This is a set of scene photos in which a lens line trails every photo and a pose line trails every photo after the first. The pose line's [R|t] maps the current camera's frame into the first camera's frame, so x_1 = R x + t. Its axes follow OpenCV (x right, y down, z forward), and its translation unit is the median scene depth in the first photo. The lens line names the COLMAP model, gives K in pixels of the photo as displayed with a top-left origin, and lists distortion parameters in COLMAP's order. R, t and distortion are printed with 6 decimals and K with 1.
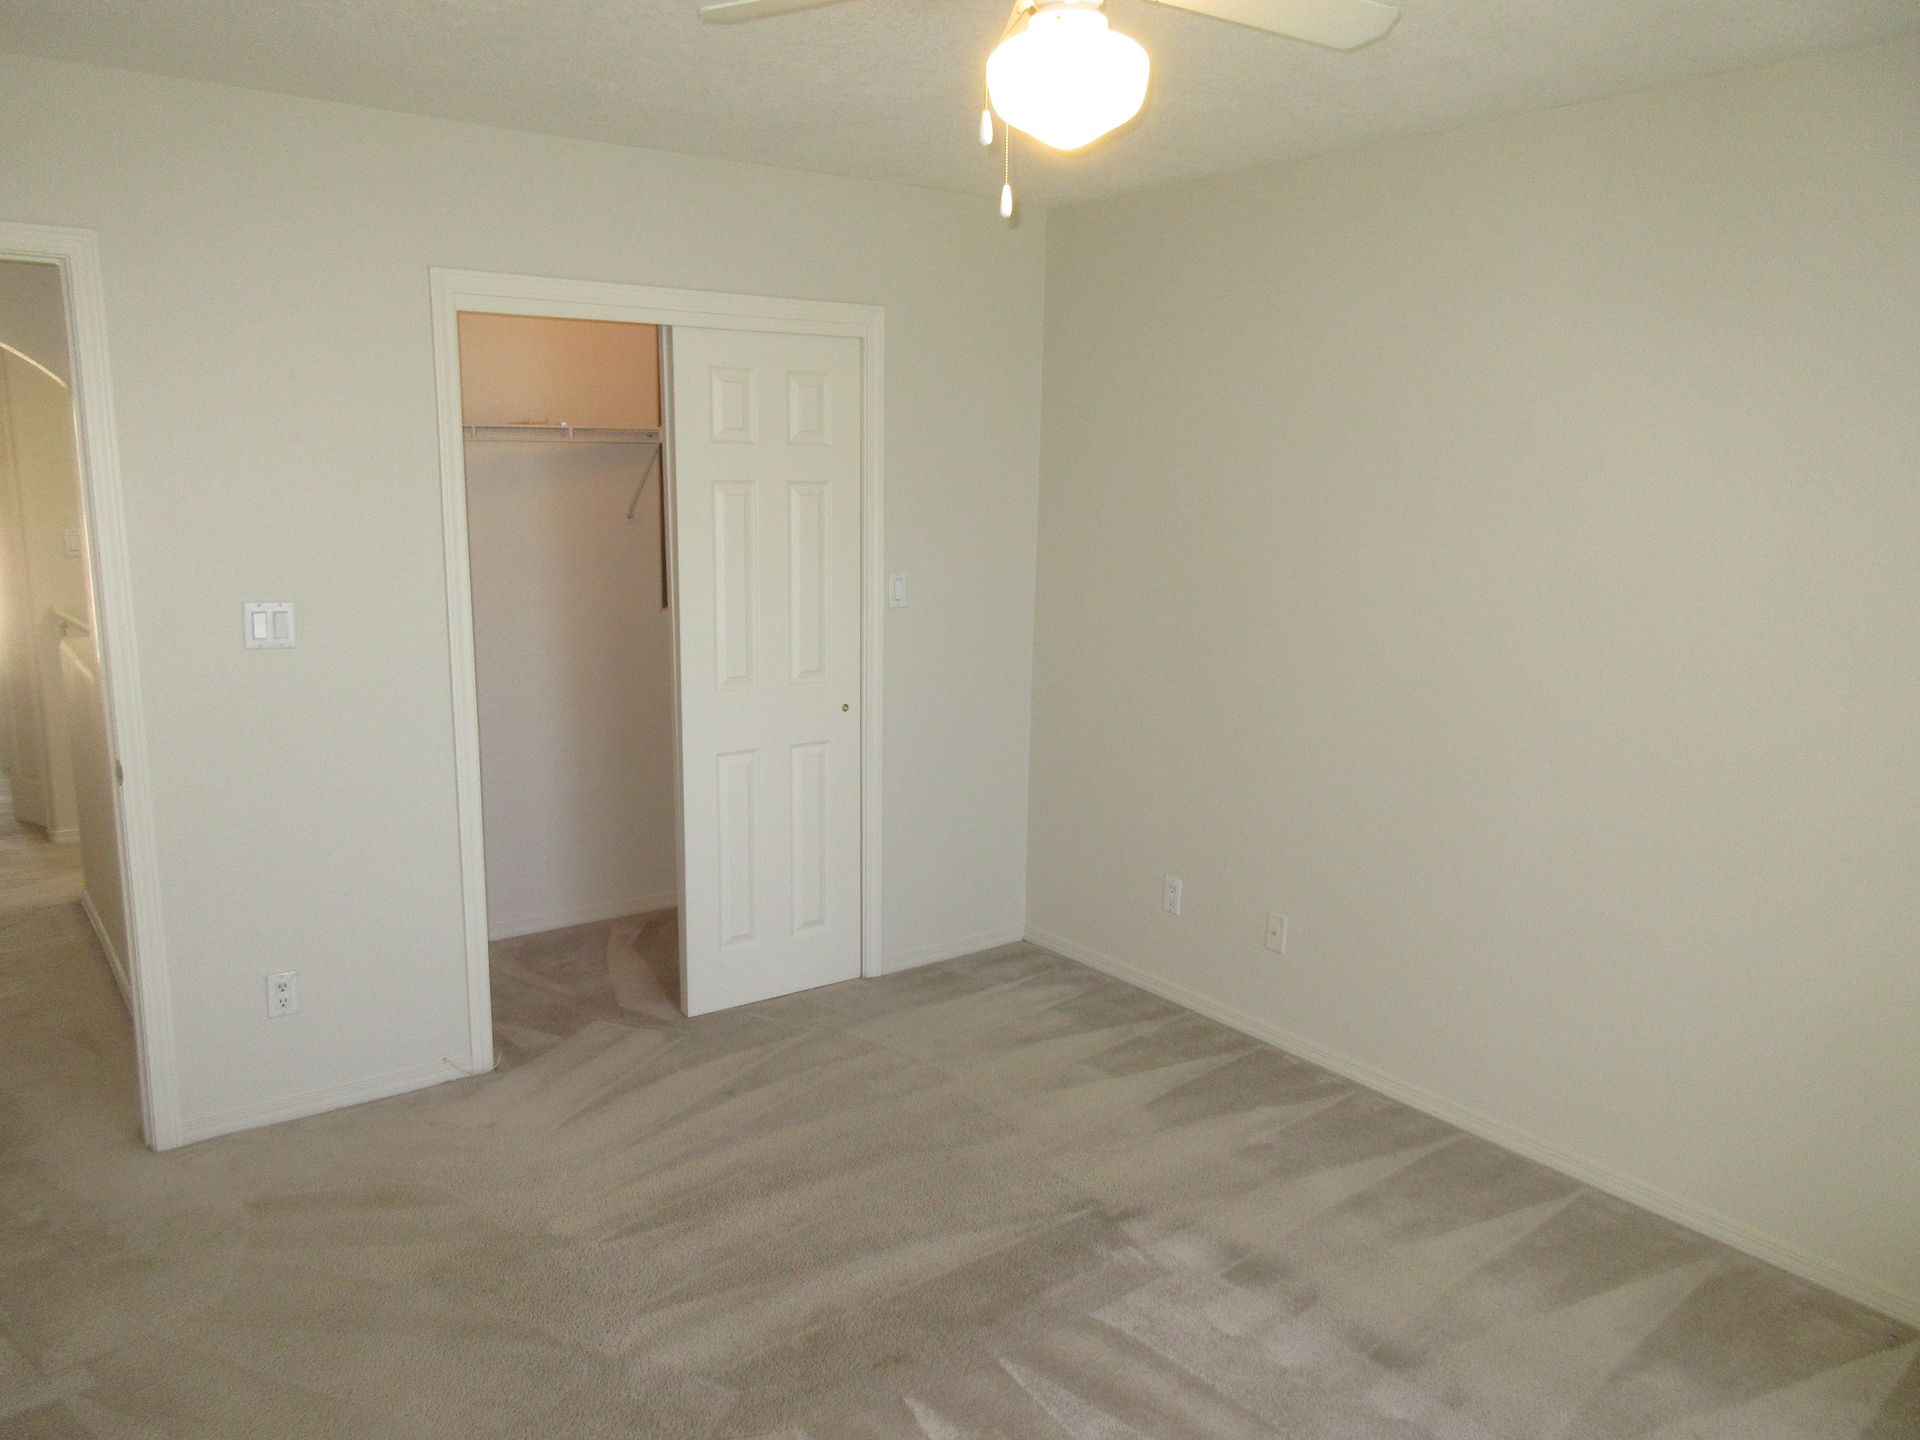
lens RADIAL K [[1435.4, 0, 971.0], [0, 1435.4, 726.6], [0, 0, 1]] dist [0.001526, -0.000650]
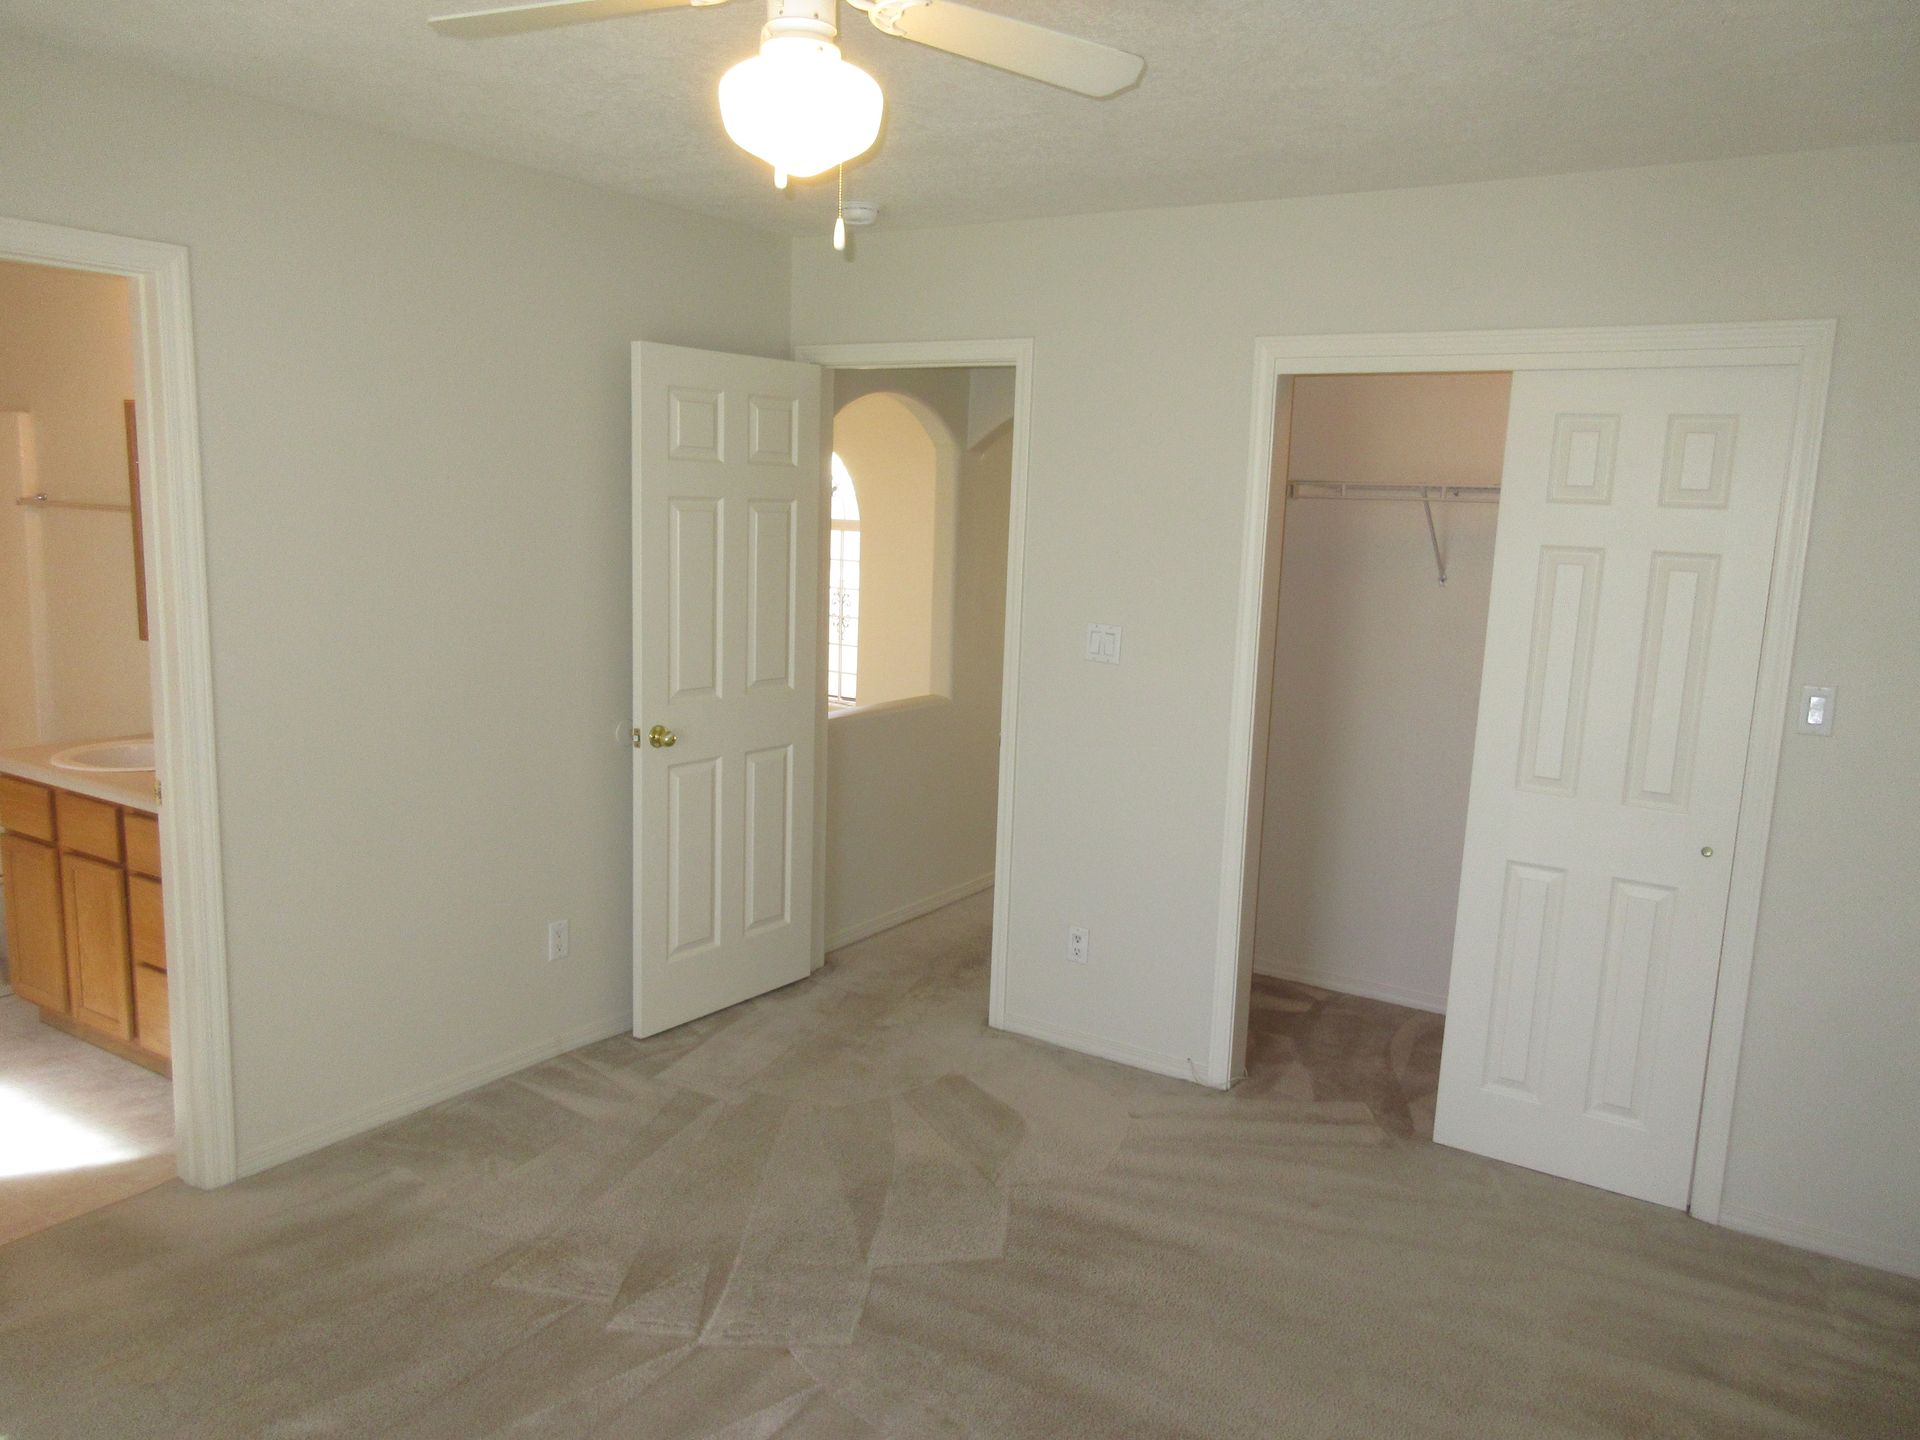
lens RADIAL K [[1435.4, 0, 971.0], [0, 1435.4, 726.6], [0, 0, 1]] dist [0.001526, -0.000650]
pose [[0.337102, 0.149690, -0.929492, 0.592736], [-0.202935, 0.975624, 0.083520, -0.077407], [0.919336, 0.160472, 0.359262, 0.448571]]
